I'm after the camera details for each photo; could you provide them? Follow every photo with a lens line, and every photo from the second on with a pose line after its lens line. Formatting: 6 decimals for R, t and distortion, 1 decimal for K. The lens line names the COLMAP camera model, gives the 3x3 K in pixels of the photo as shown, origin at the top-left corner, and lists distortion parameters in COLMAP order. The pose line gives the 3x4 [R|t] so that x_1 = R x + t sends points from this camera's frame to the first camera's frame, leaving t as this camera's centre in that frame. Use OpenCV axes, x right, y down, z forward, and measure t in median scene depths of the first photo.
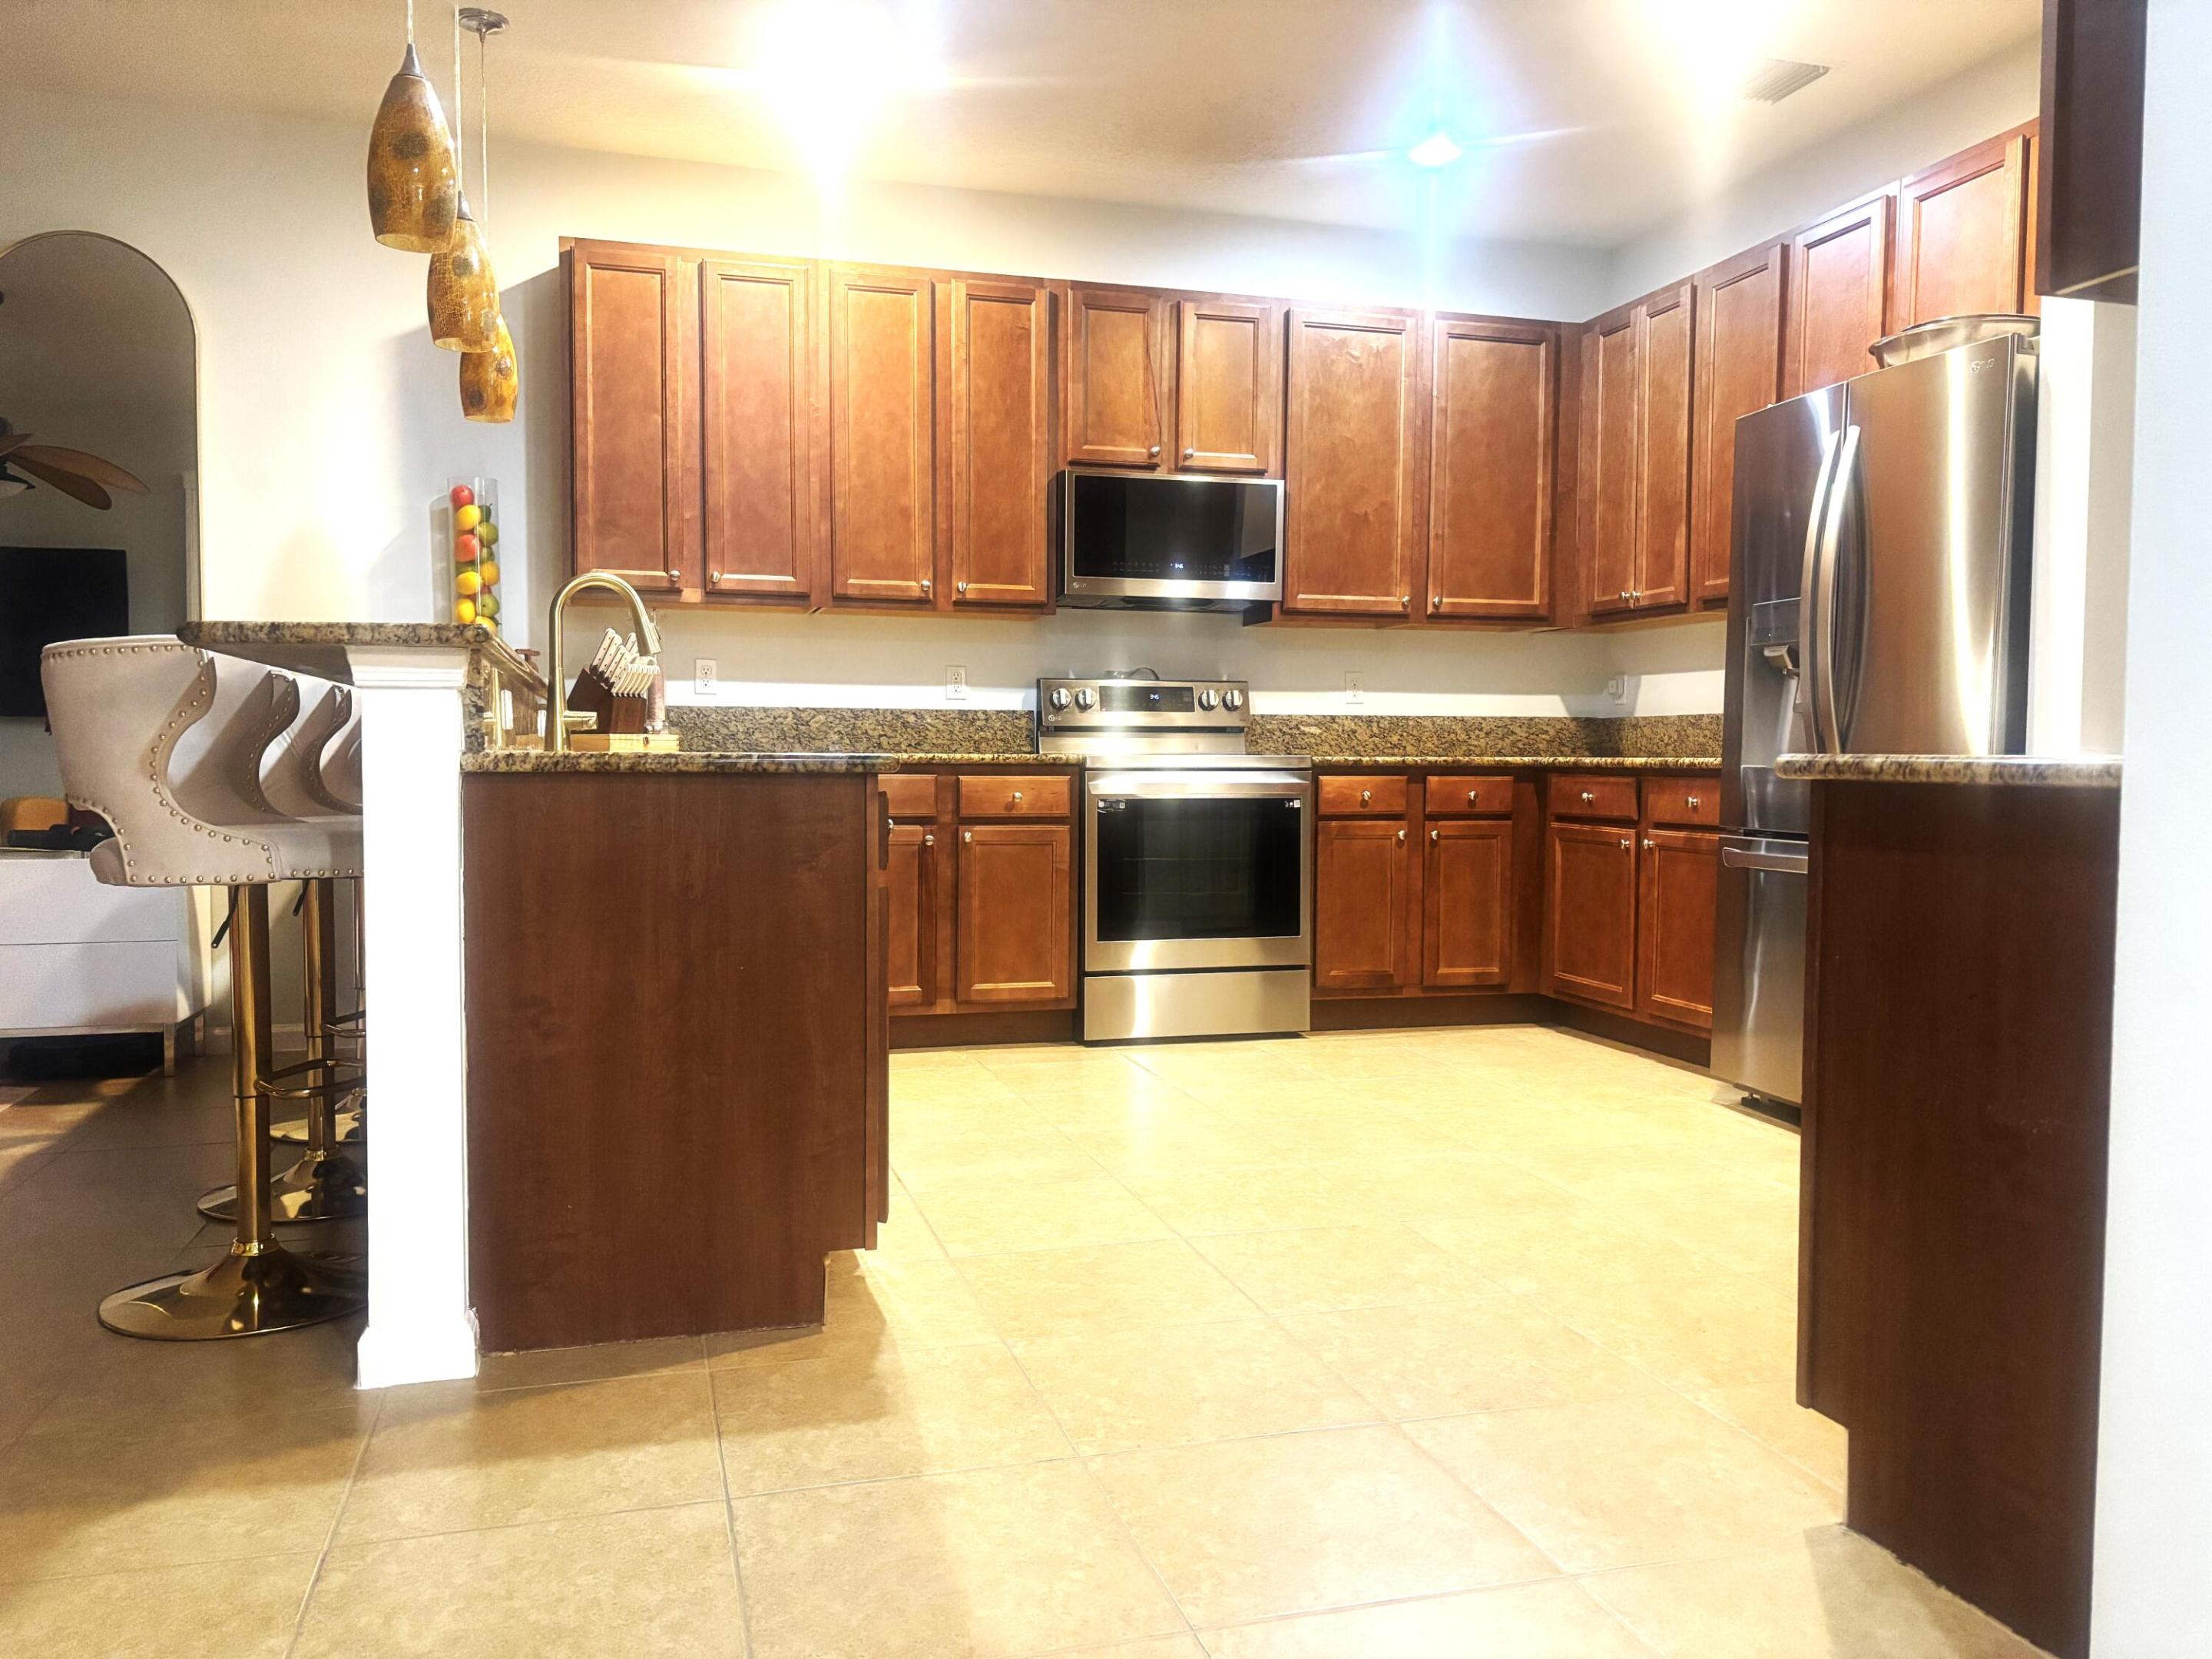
lens RADIAL K [[1636.7, 0, 1106.0], [0, 1636.7, 829.5], [0, 0, 1]] dist [0.069696, -0.090988]
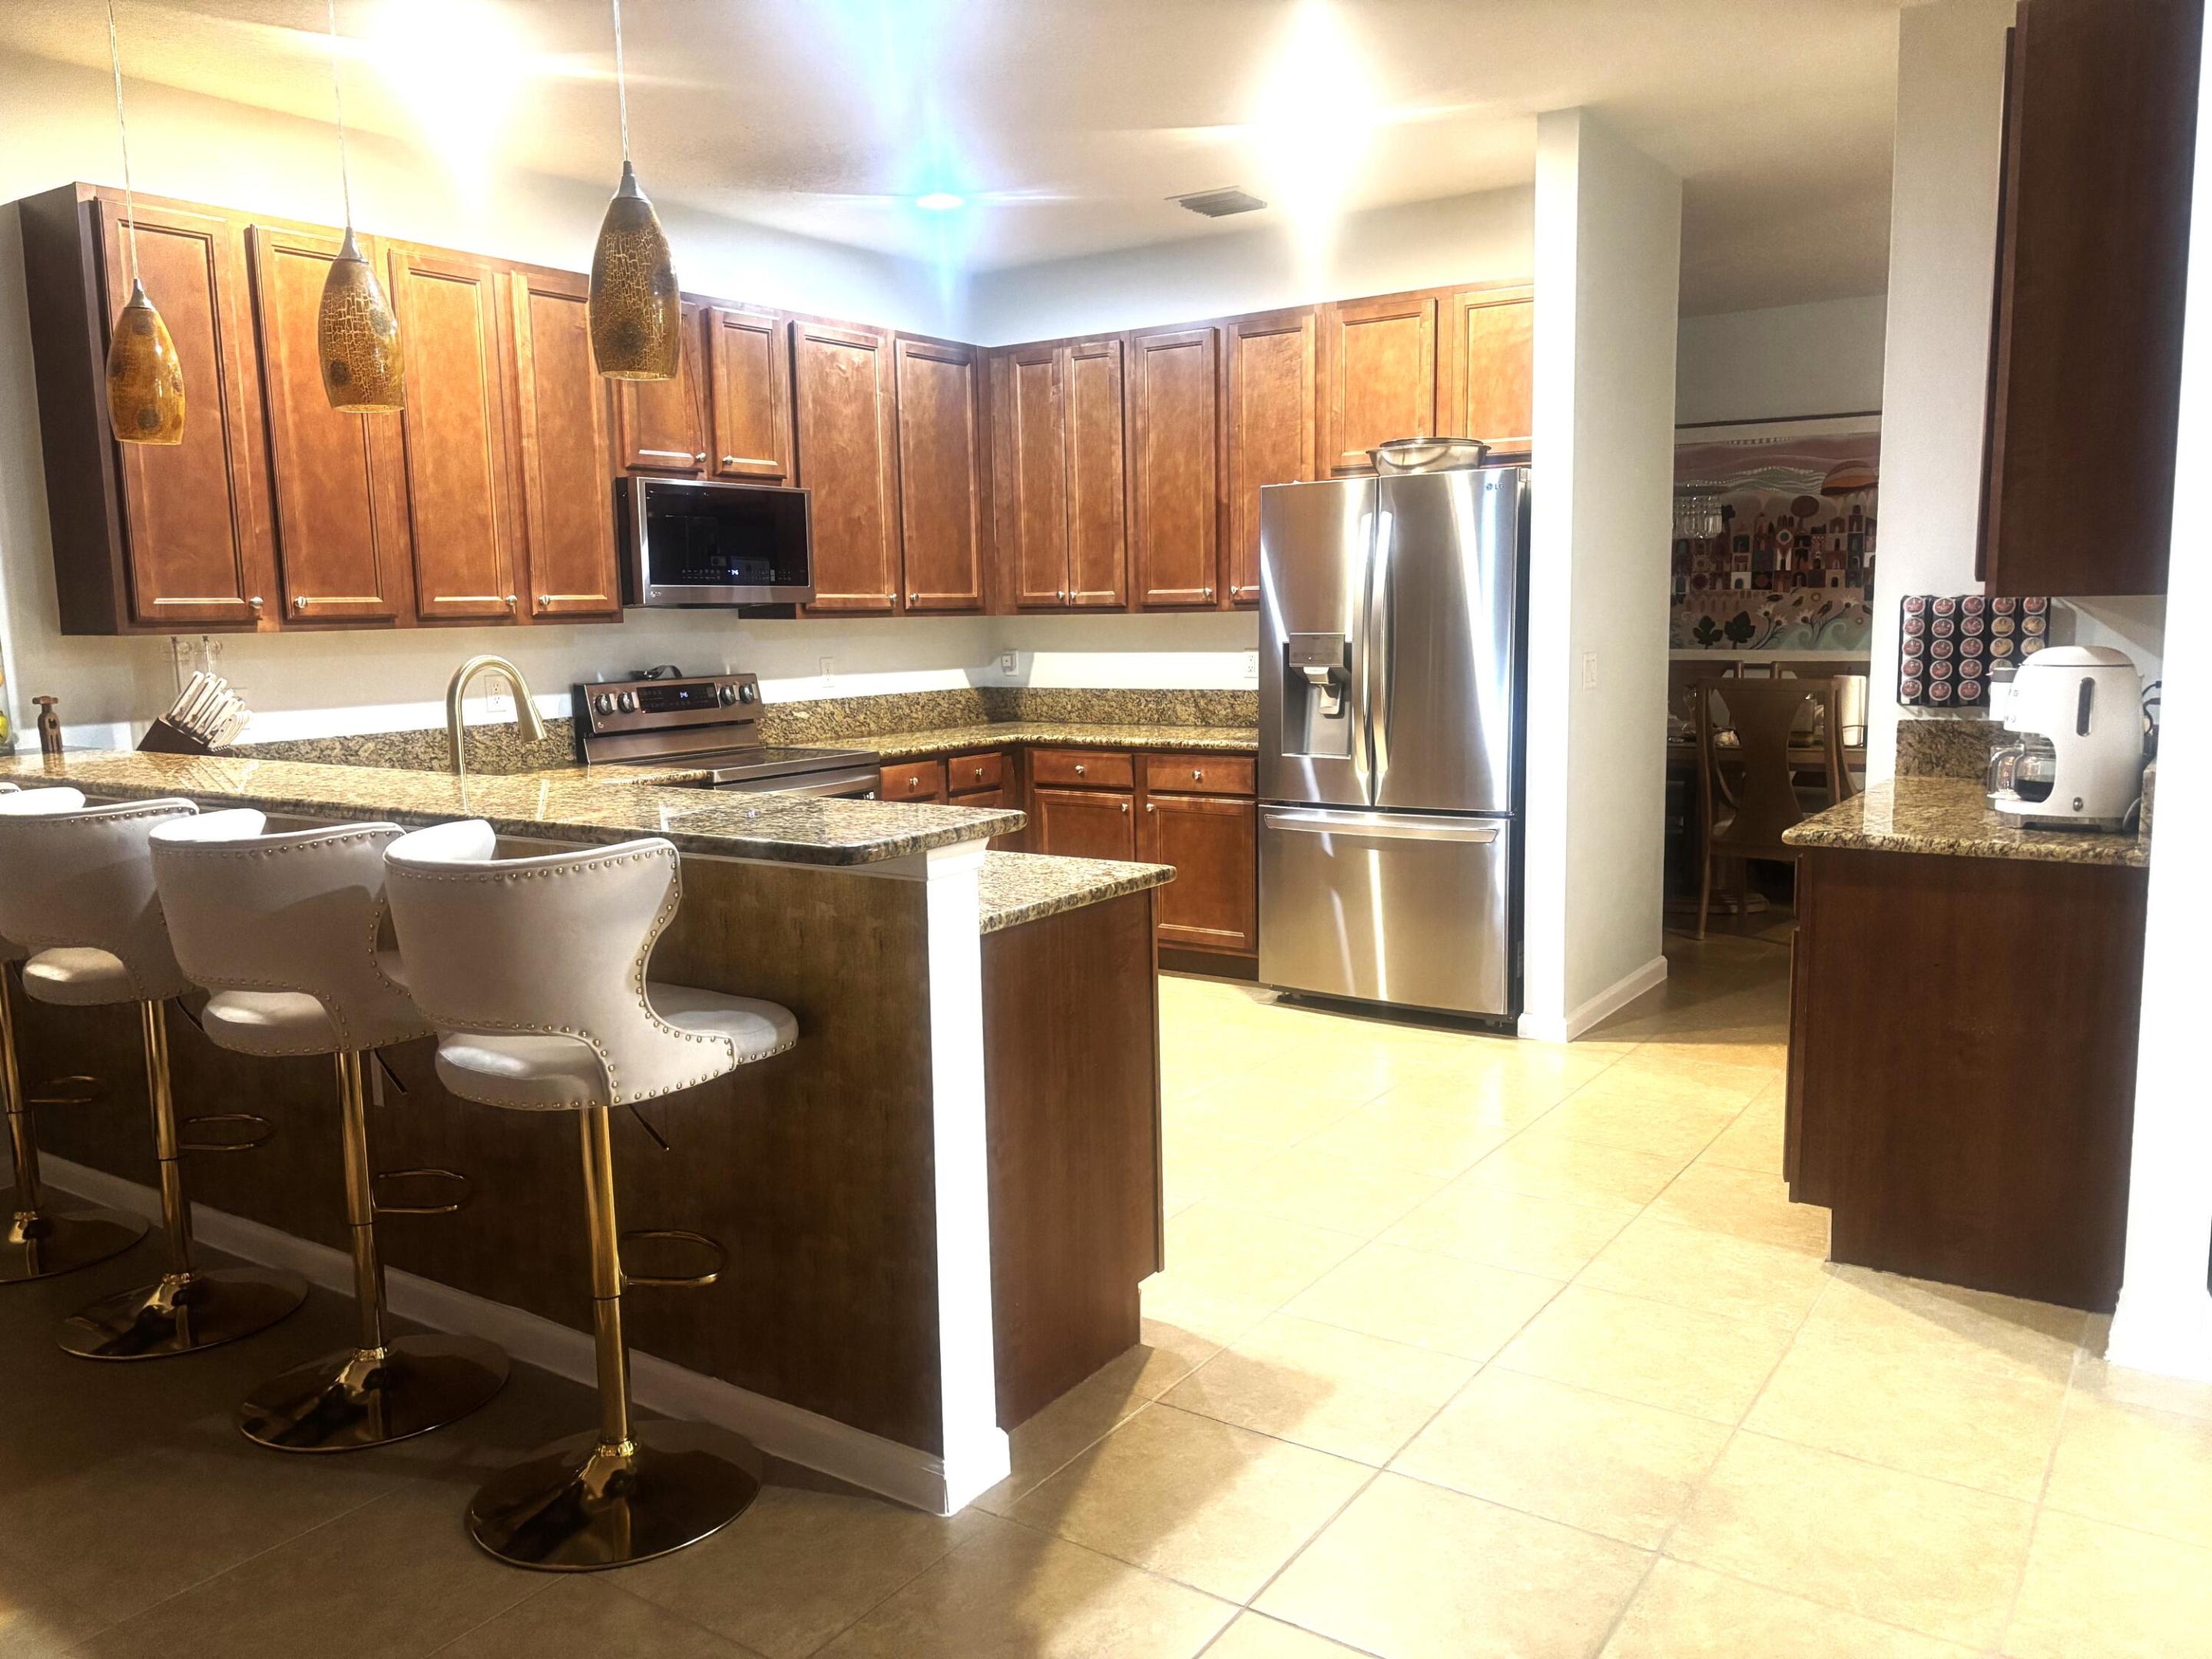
lens RADIAL K [[1636.7, 0, 1106.0], [0, 1636.7, 829.5], [0, 0, 1]] dist [0.069696, -0.090988]
pose [[0.771818, -0.106767, 0.626816, -0.443860], [0.052364, 0.993126, 0.104683, -0.098133], [-0.633684, -0.047974, 0.772103, 0.050280]]
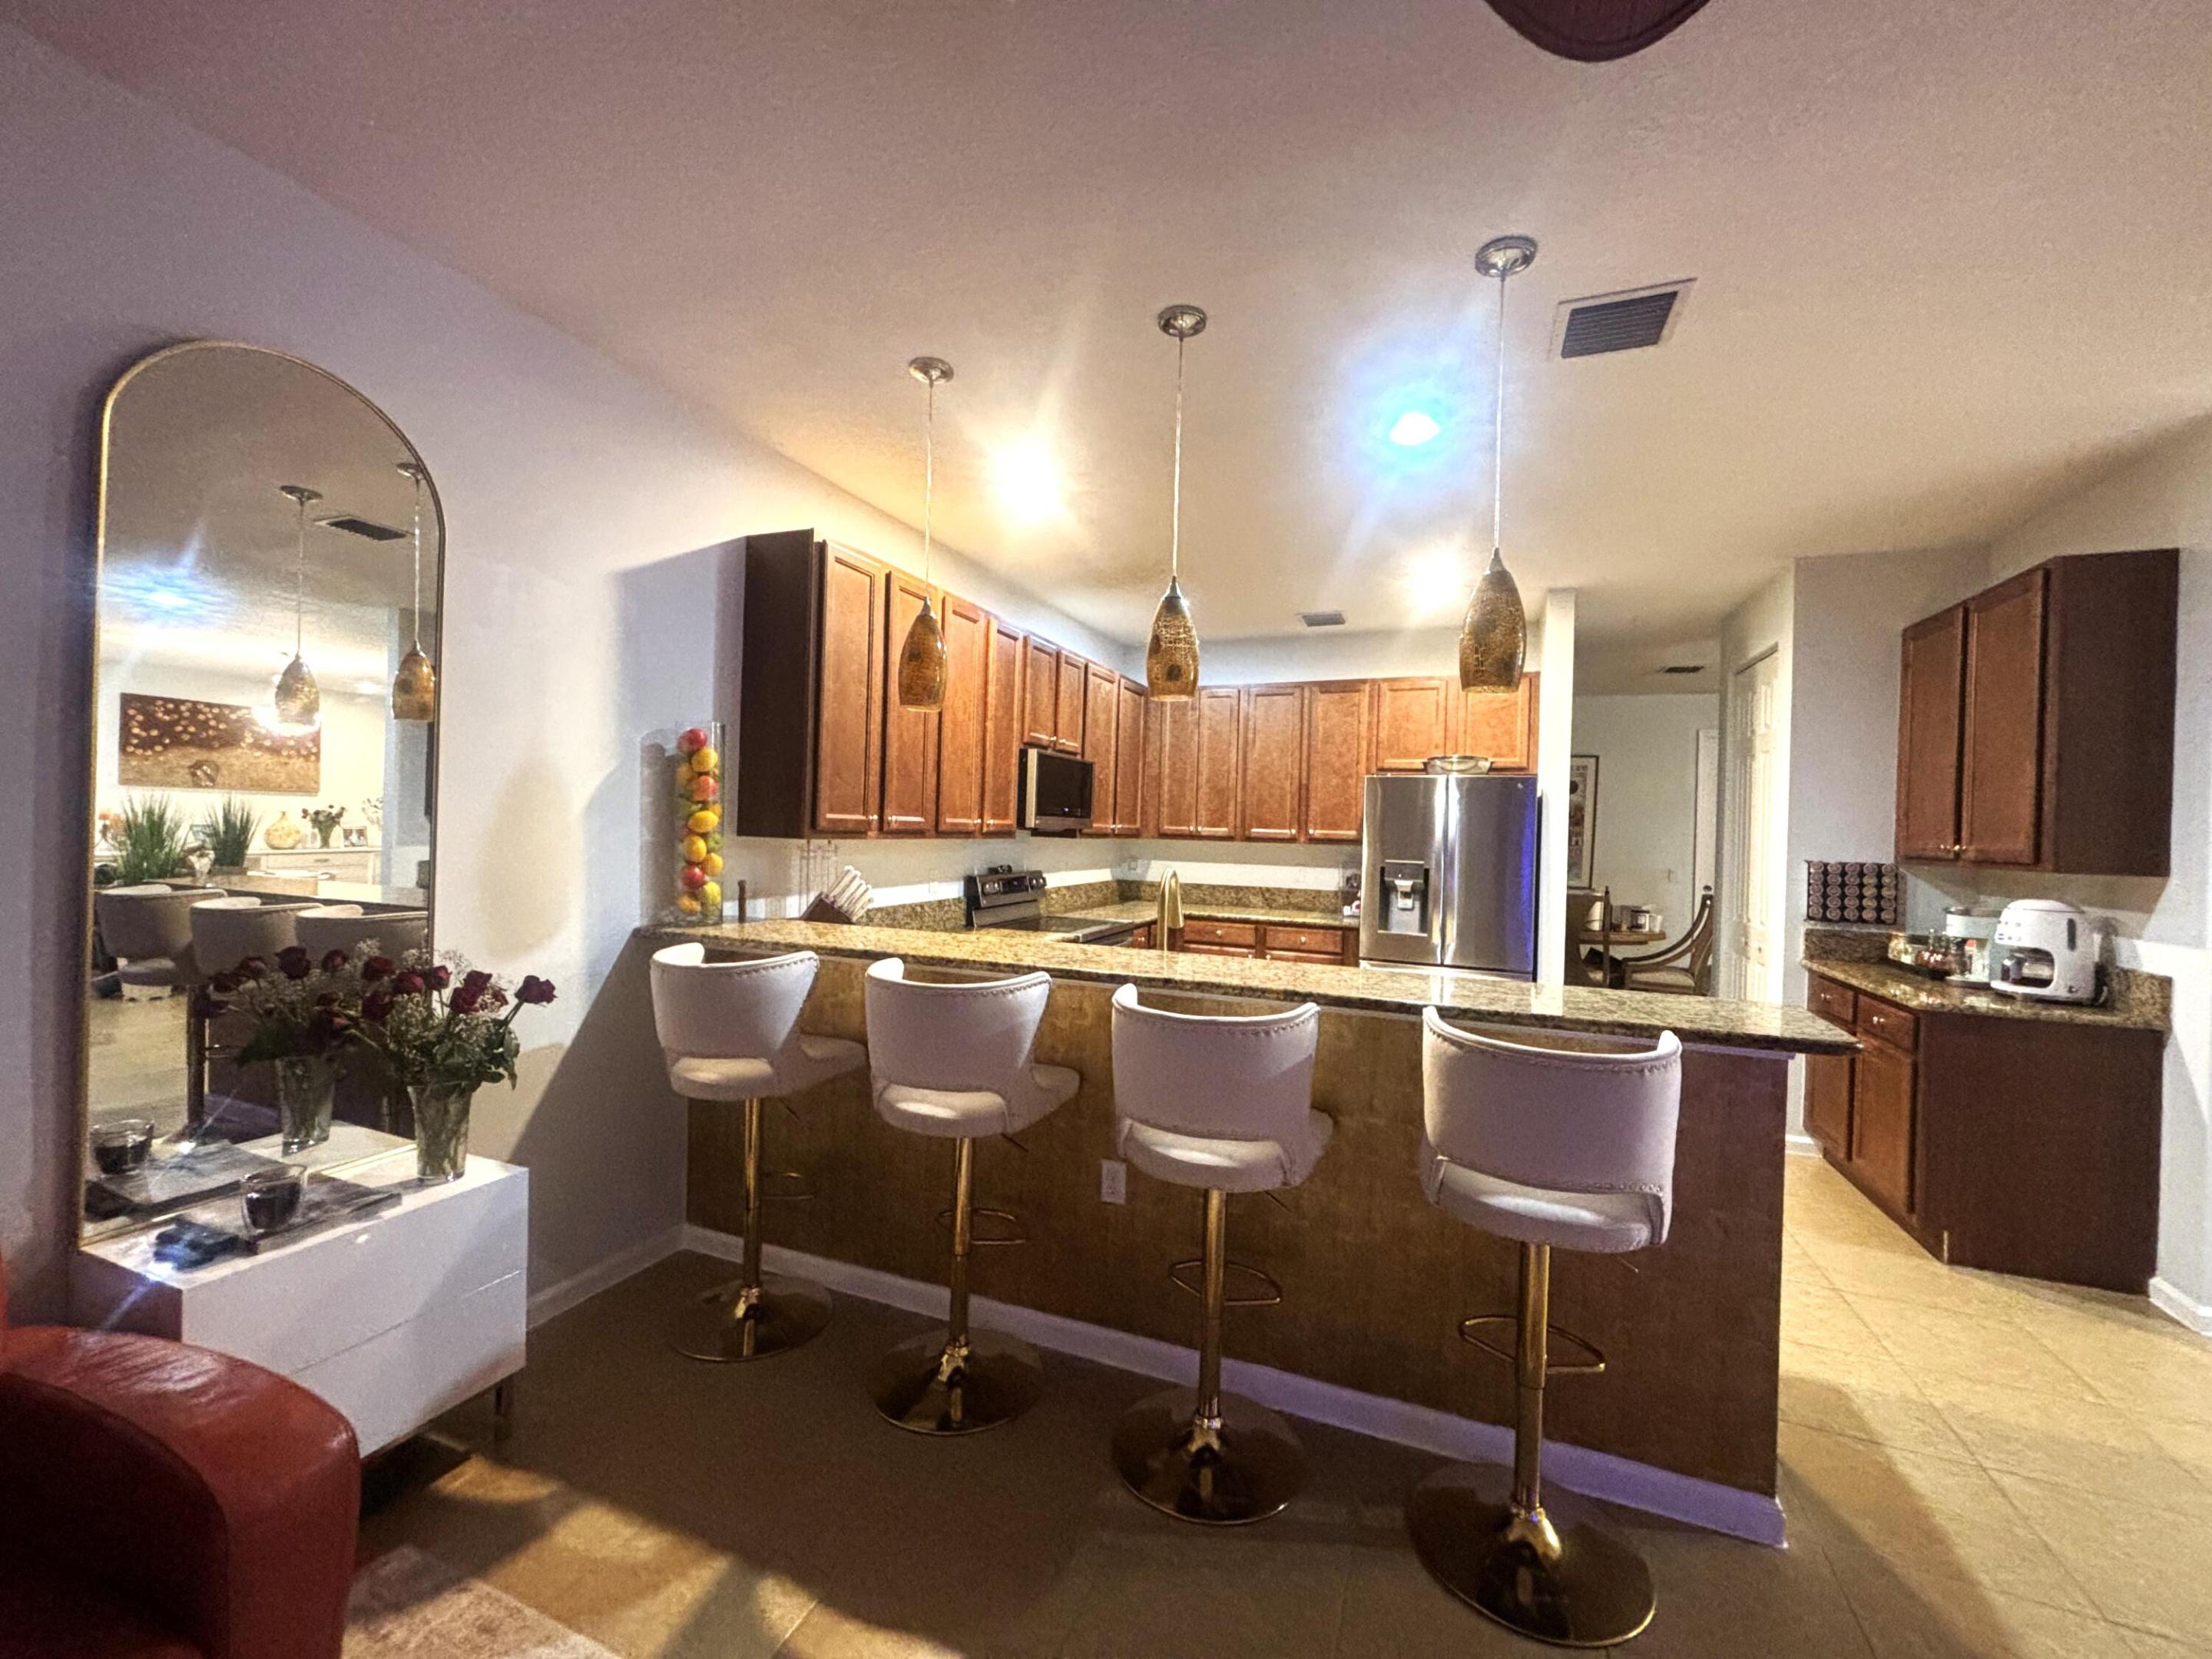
lens RADIAL K [[862.3, 0, 1088.6], [0, 862.3, 842.2], [0, 0, 1]] dist [0.000874, 0.000027]
pose [[0.630648, -0.000167, 0.776069, -0.624953], [0.009264, 0.999930, -0.007313, -0.122835], [-0.776014, 0.011802, 0.630605, 0.437110]]
